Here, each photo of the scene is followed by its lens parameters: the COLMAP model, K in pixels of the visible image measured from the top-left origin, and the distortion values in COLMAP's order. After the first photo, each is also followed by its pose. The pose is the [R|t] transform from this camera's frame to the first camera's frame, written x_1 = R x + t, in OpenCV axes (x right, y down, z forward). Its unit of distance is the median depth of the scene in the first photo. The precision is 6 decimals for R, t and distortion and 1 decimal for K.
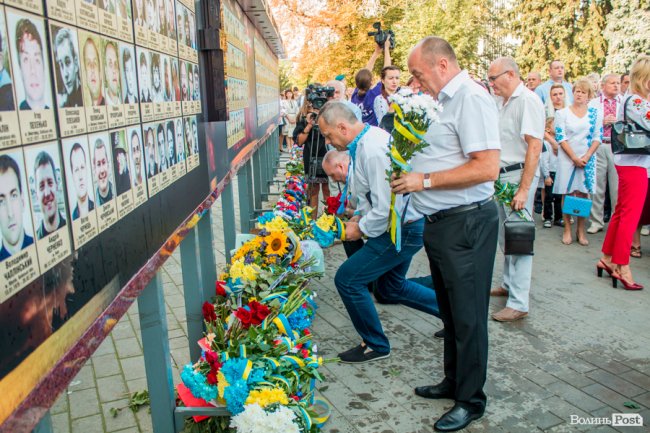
lens RADIAL K [[591.3, 0, 324.1], [0, 591.3, 217.0], [0, 0, 1]] dist [-0.148951, 0.146105]
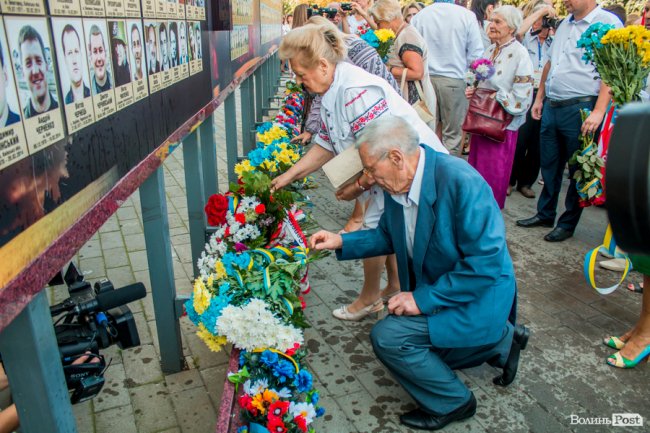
lens RADIAL K [[529.2, 0, 324.0], [0, 529.2, 217.4], [0, 0, 1]] dist [-0.165014, 0.147458]
pose [[0.999141, 0.038603, 0.015085, -0.000376], [-0.040454, 0.987491, 0.152400, 0.021913], [-0.009014, -0.152879, 0.988204, 0.050598]]
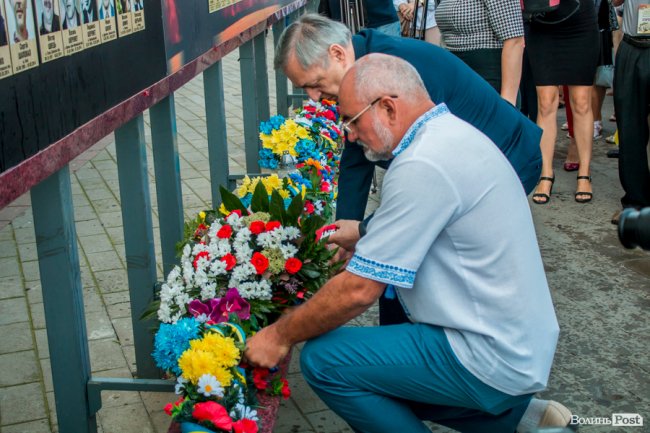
lens RADIAL K [[992.1, 0, 324.5], [0, 992.1, 213.1], [0, 0, 1]] dist [-0.040582, 0.150615]
pose [[0.994889, 0.024879, -0.097864, 0.112421], [-0.018447, 0.997643, 0.066085, 0.044500], [0.099277, -0.063942, 0.993003, -0.107880]]
